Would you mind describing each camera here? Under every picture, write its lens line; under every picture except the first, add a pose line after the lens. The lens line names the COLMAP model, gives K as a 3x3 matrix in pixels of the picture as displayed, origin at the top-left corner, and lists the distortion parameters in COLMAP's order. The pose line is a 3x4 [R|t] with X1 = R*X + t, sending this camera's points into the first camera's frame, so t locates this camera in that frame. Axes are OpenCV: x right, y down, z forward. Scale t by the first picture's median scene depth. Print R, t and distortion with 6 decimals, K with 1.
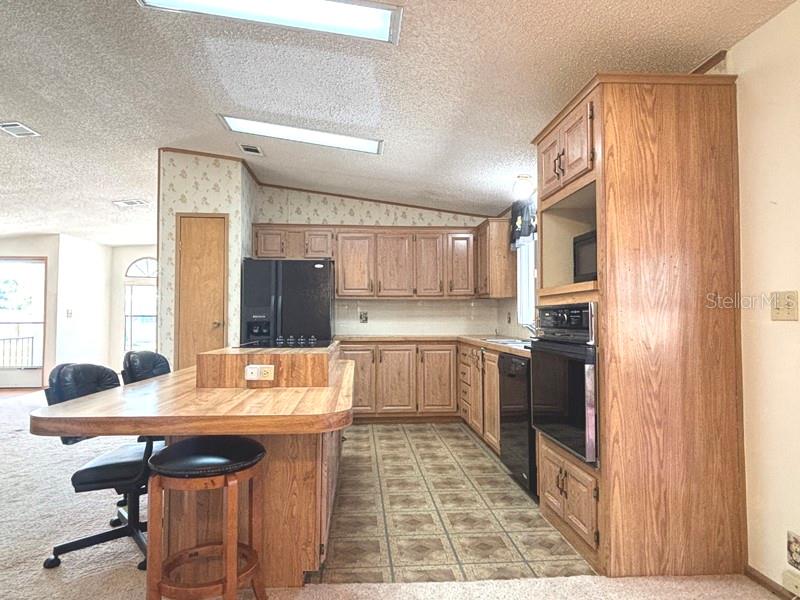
lens RADIAL K [[487.1, 0, 399.2], [0, 487.1, 303.5], [0, 0, 1]] dist [0.009881, -0.005997]
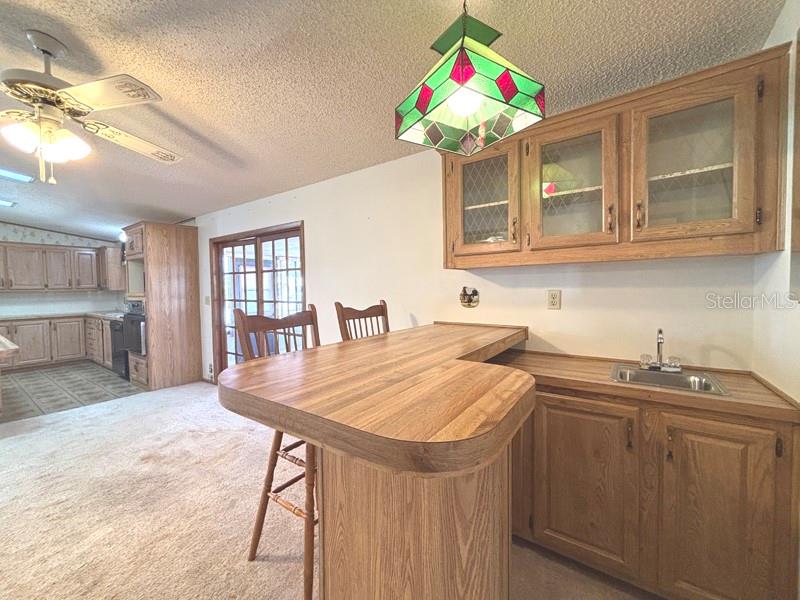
lens RADIAL K [[324.4, 0, 402.9], [0, 324.4, 299.7], [0, 0, 1]] dist [0.000145, -0.001258]
pose [[0.638050, -0.034252, 0.769233, -0.043809], [-0.009988, 0.998558, 0.052748, -0.054568], [-0.769930, -0.041338, 0.636788, -0.627490]]
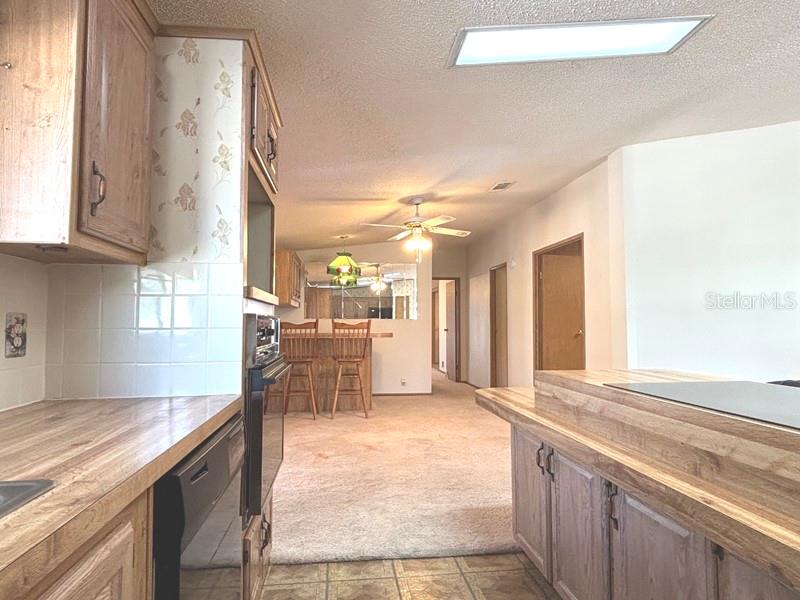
lens RADIAL K [[472.0, 0, 402.1], [0, 472.0, 301.8], [0, 0, 1]] dist [0.000640, -0.001824]
pose [[-0.998711, -0.001488, -0.050732, 0.075786], [0.002582, 0.996786, -0.080071, 0.022481], [0.050688, -0.080099, -0.995497, 0.949507]]
